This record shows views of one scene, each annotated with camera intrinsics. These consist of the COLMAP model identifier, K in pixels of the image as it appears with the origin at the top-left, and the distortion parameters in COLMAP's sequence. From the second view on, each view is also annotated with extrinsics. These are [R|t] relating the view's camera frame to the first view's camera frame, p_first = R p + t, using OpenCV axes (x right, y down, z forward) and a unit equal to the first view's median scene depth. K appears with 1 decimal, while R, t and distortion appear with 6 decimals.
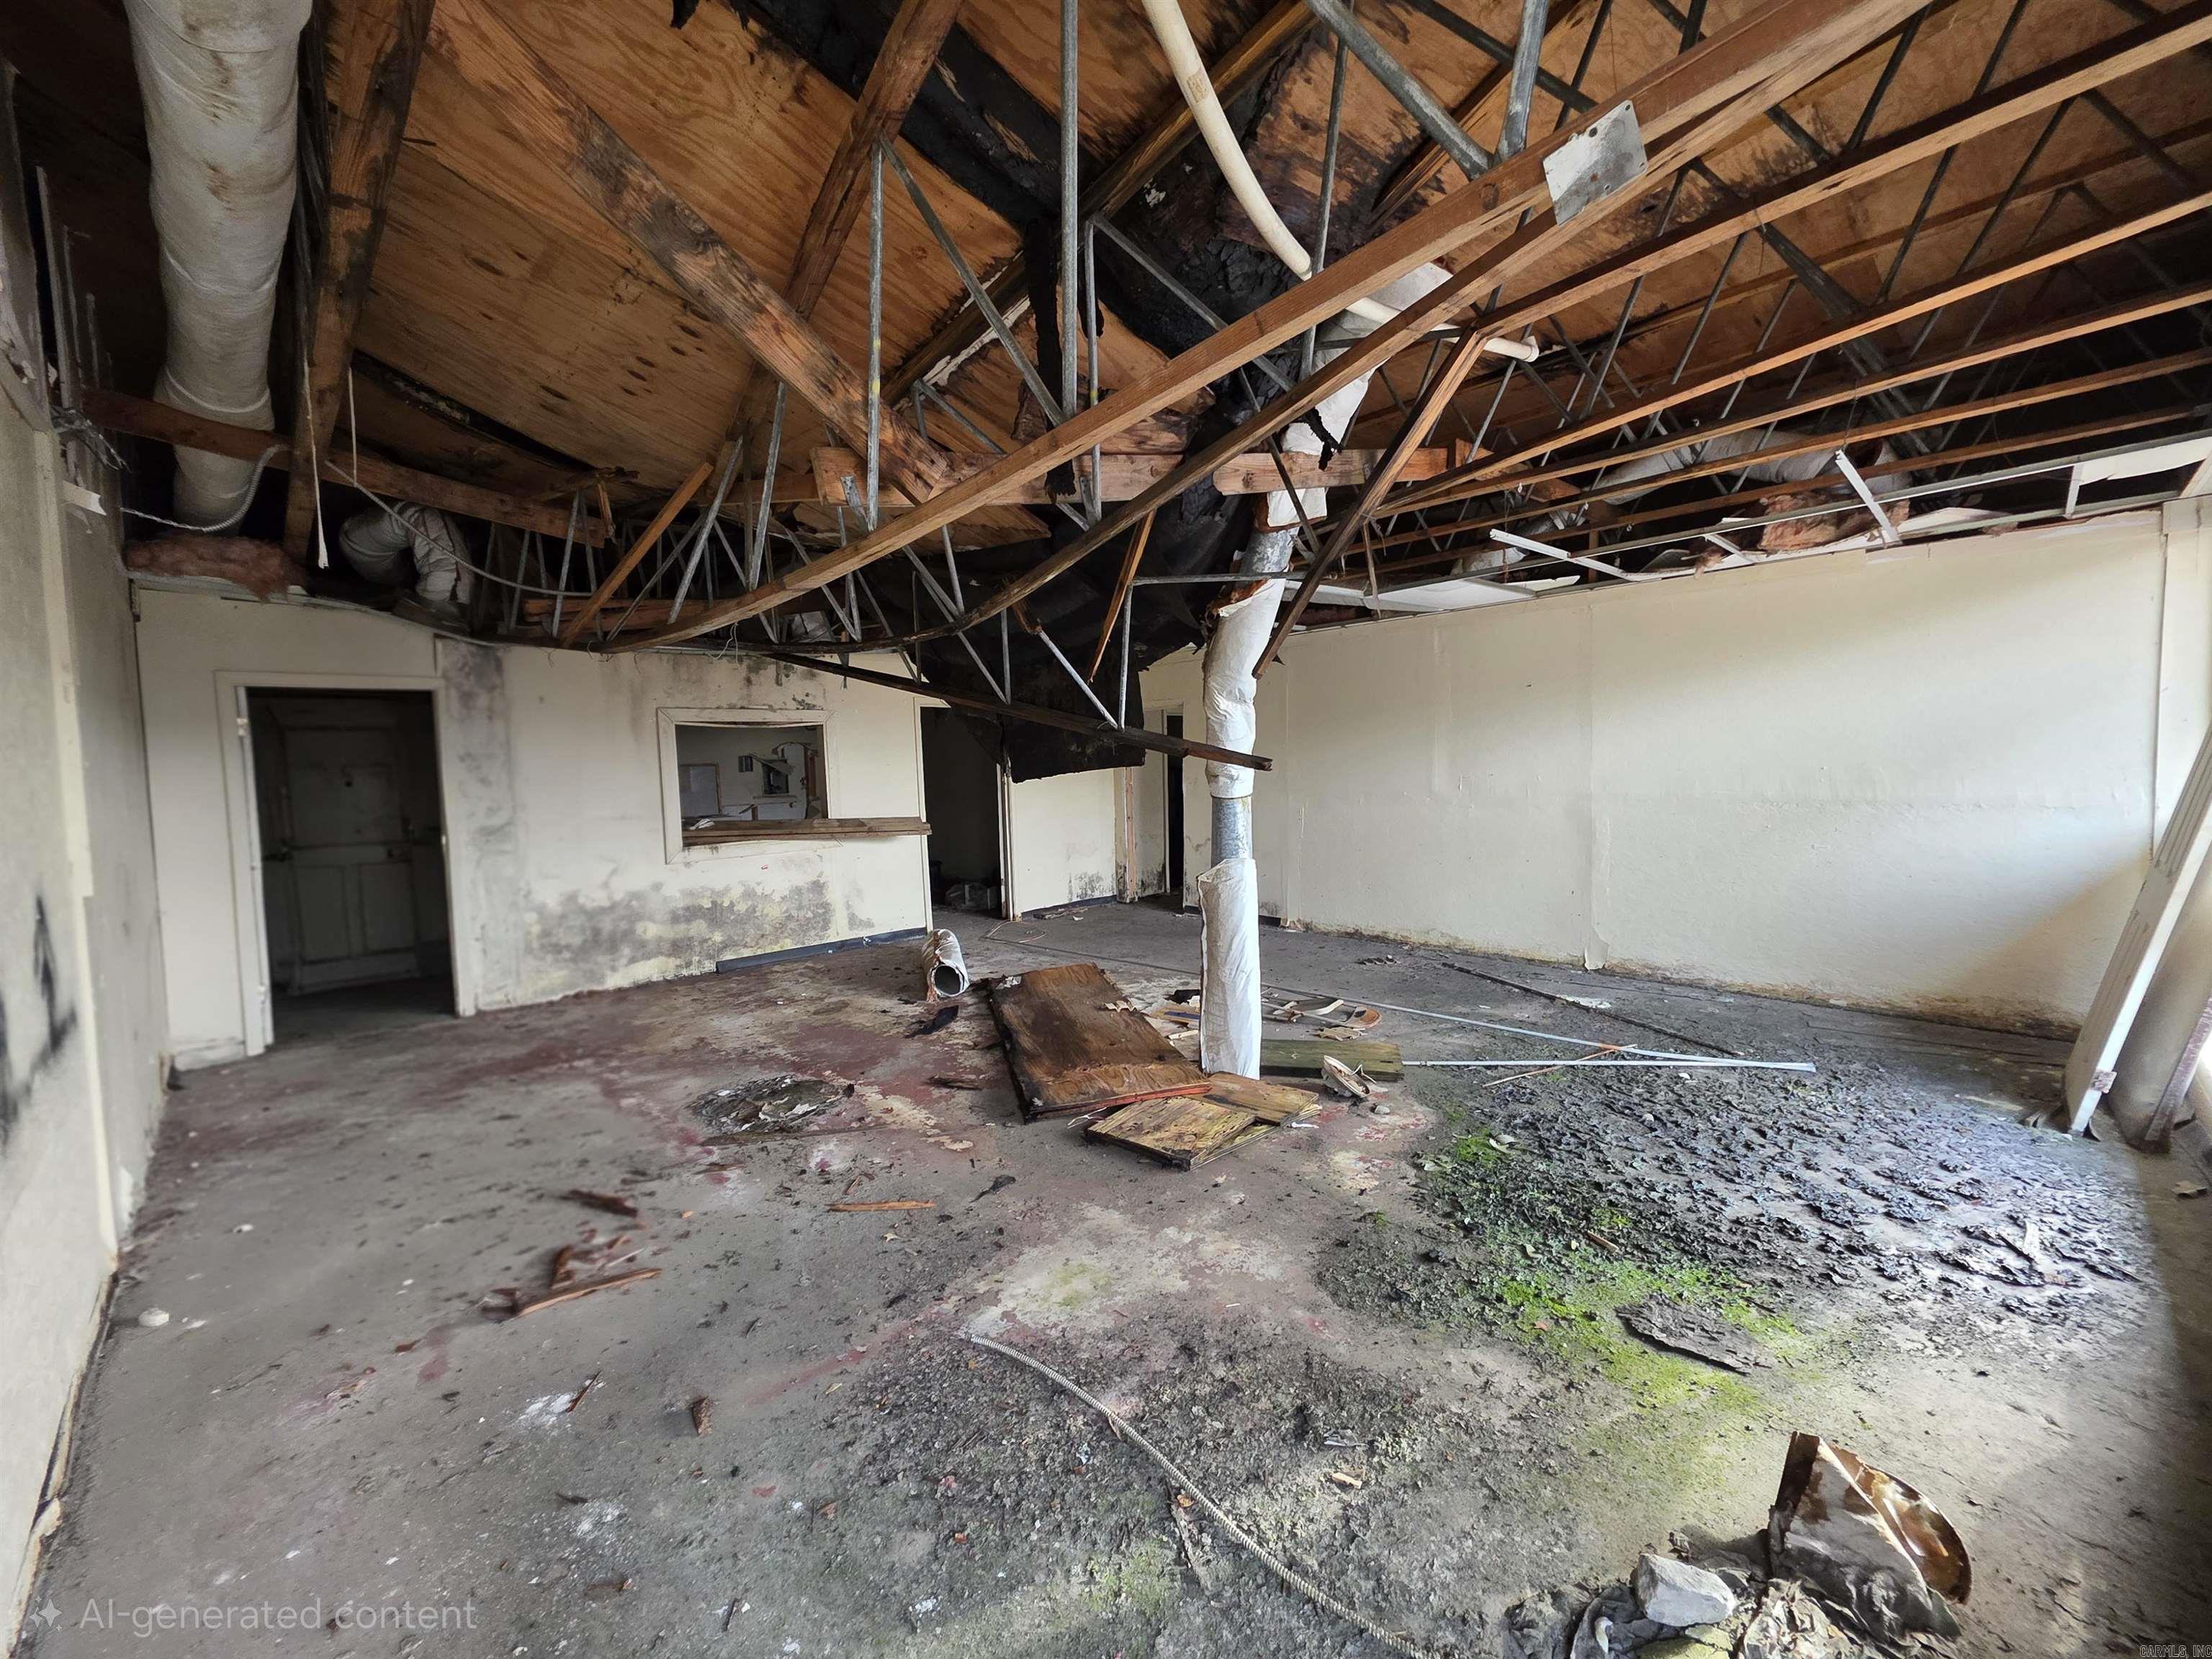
lens RADIAL K [[889.3, 0, 1103.0], [0, 889.3, 822.6], [0, 0, 1]] dist [0.001005, -0.000135]
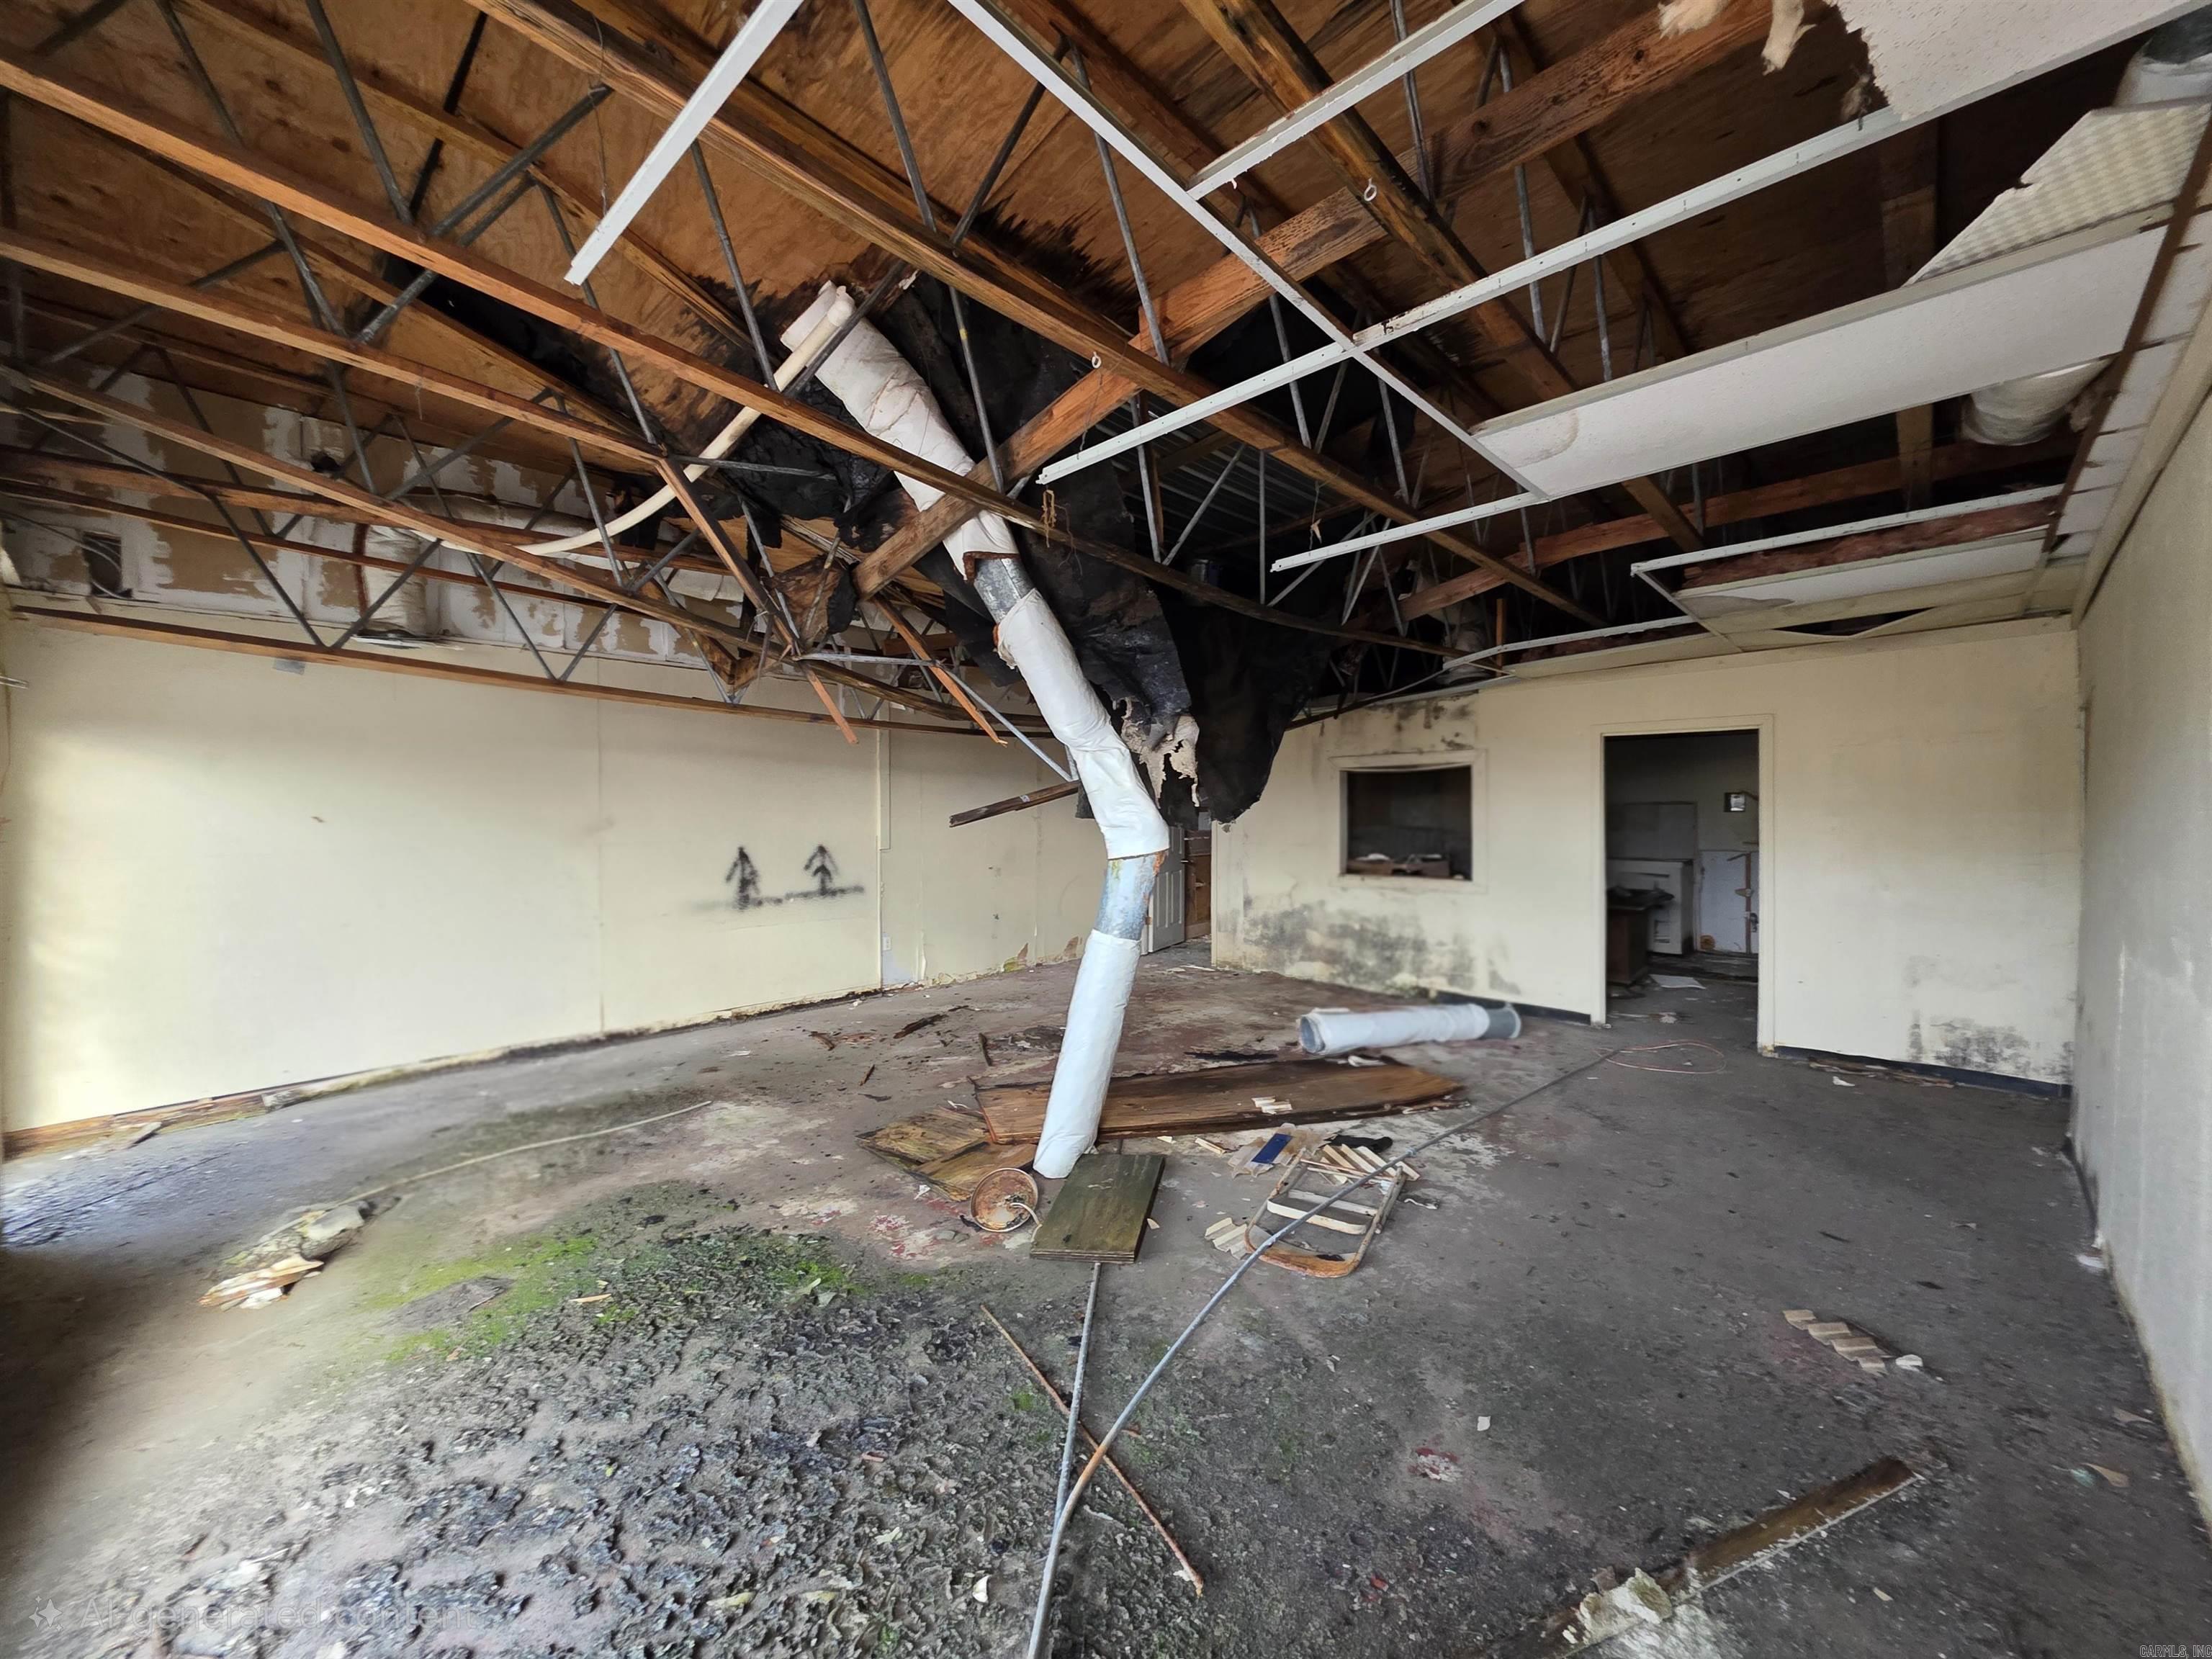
lens RADIAL K [[877.9, 0, 1115.4], [0, 877.9, 808.4], [0, 0, 1]] dist [0.006868, -0.002167]
pose [[0.059467, 0.029133, -0.997805, 0.647271], [-0.069628, 0.997261, 0.024967, -0.065378], [0.995799, 0.067991, 0.061333, 0.609444]]
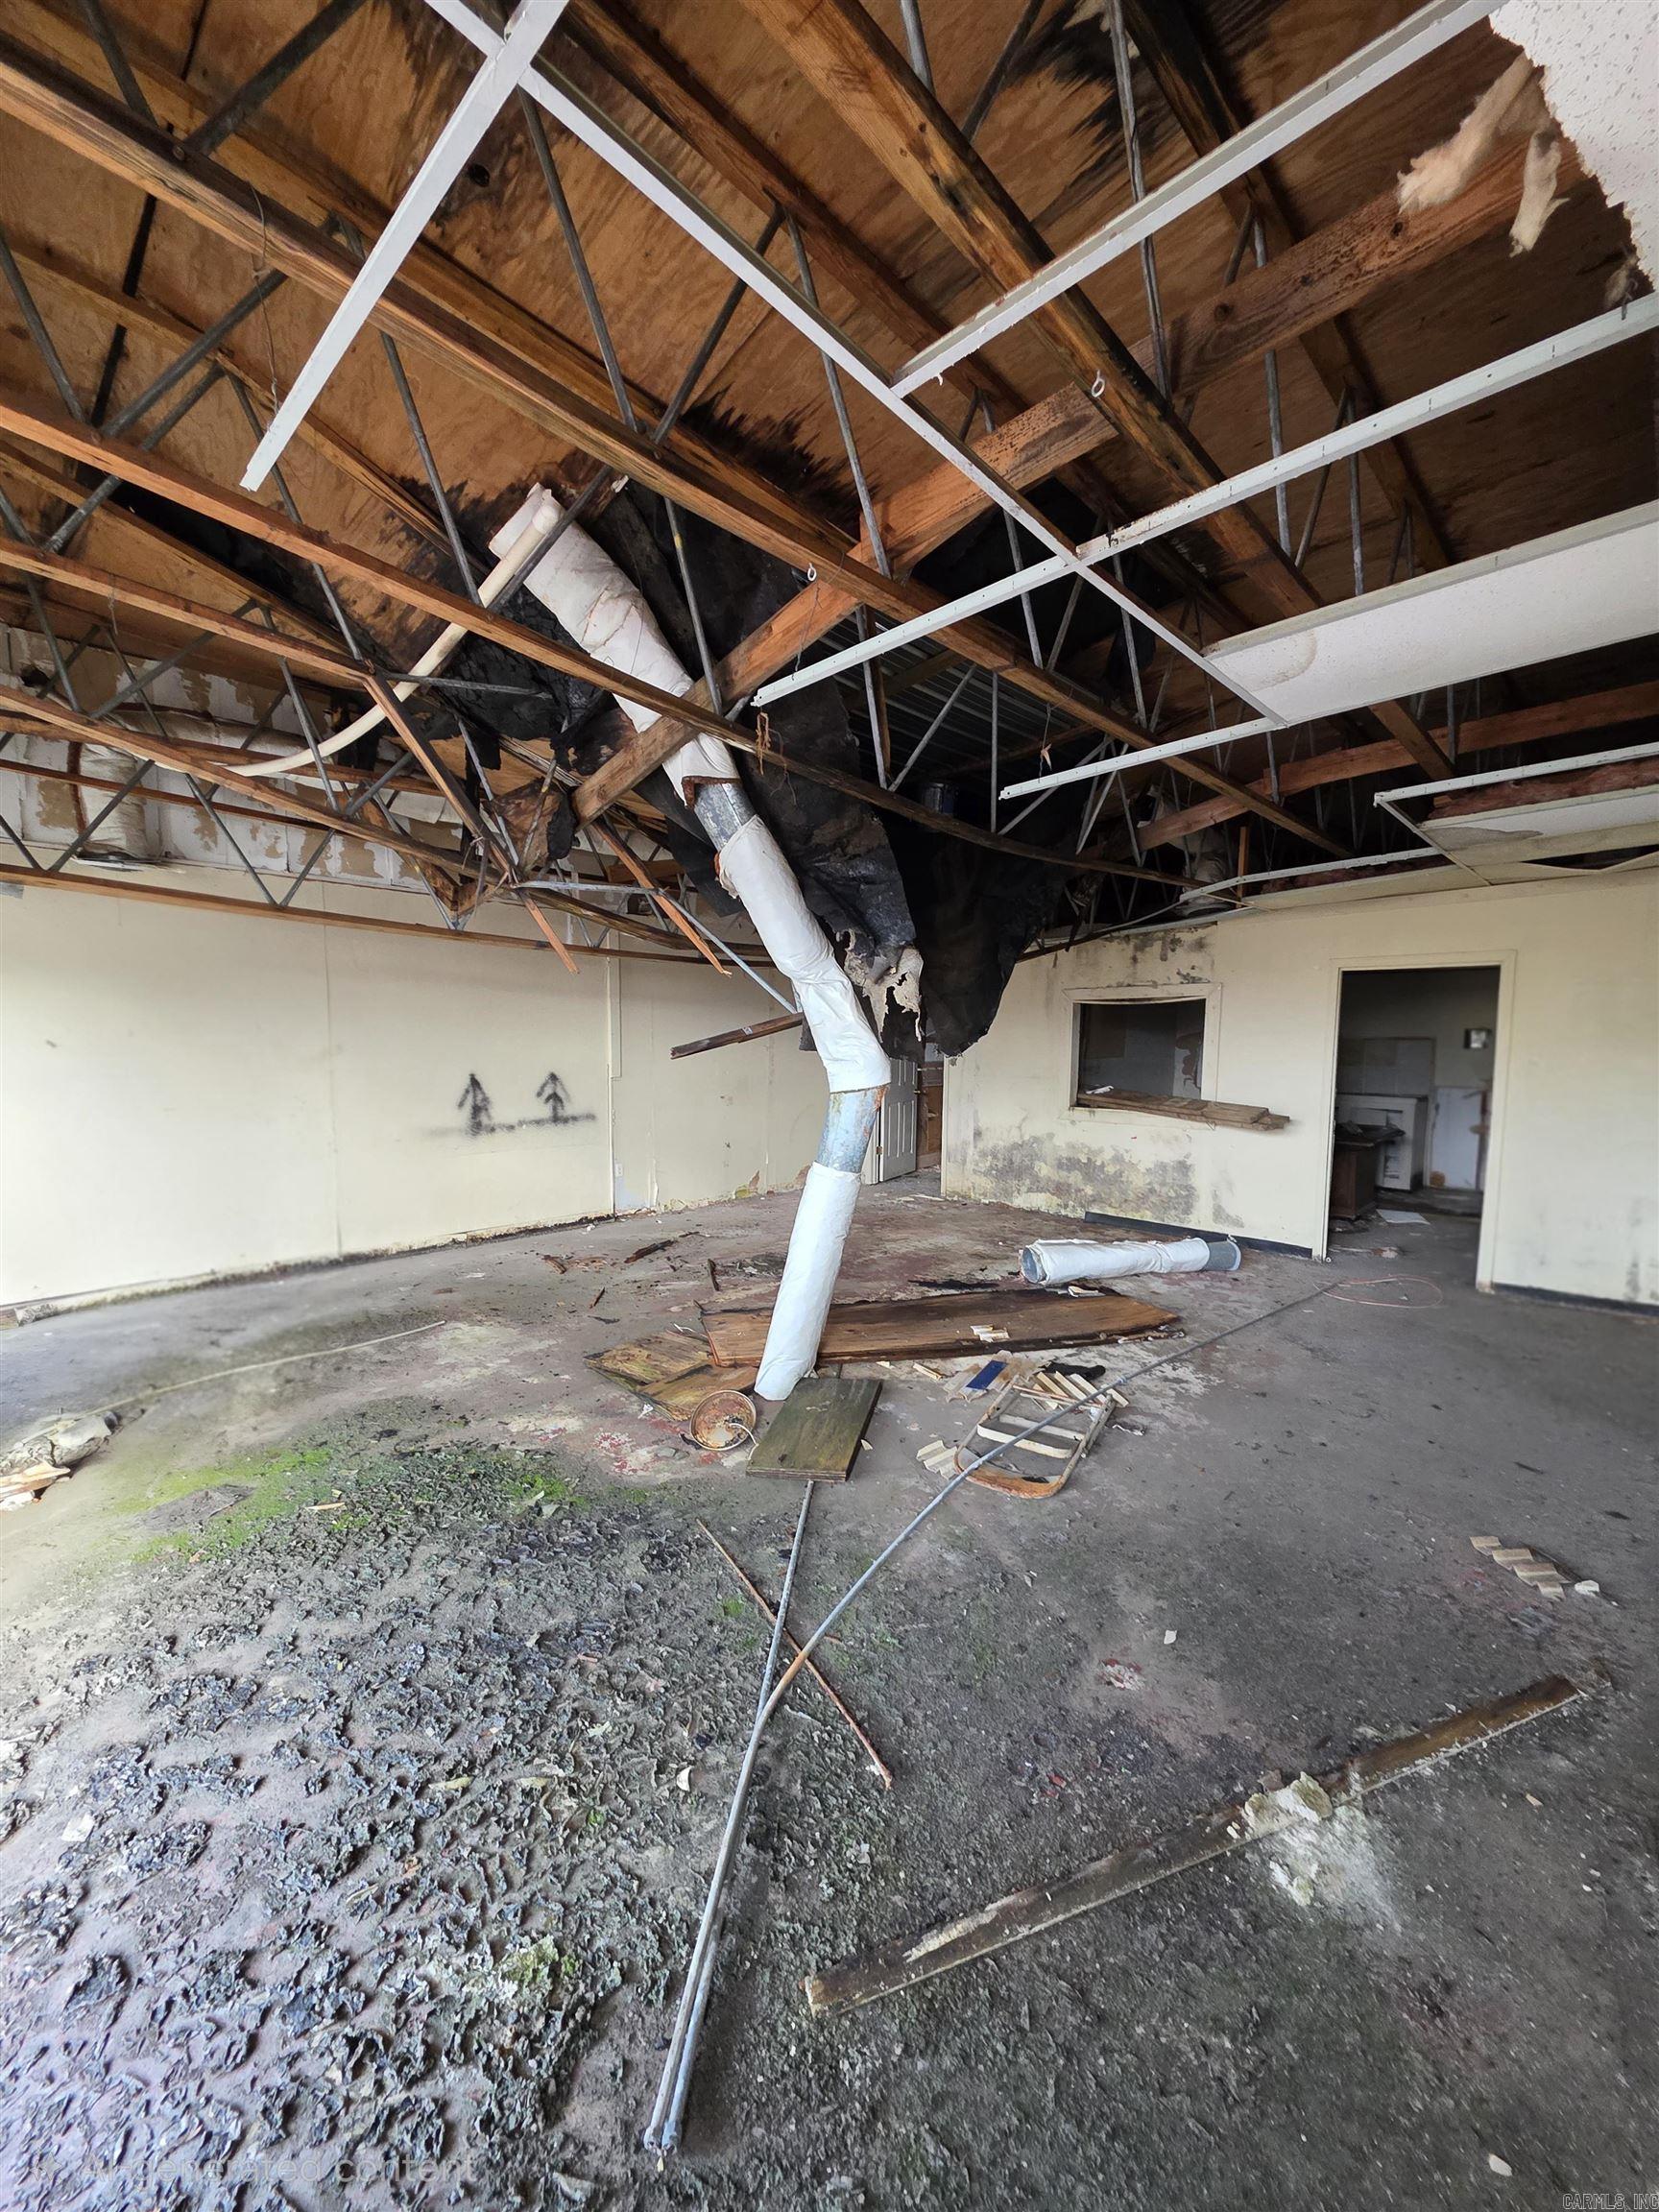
lens RADIAL K [[873.9, 0, 844.4], [0, 873.9, 1109.5], [0, 0, 1]] dist [0.007263, -0.003166]
pose [[0.045903, 0.113859, -0.992436, 0.645212], [-0.079640, 0.990738, 0.109981, -0.070583], [0.995766, 0.073989, 0.054545, 0.621846]]
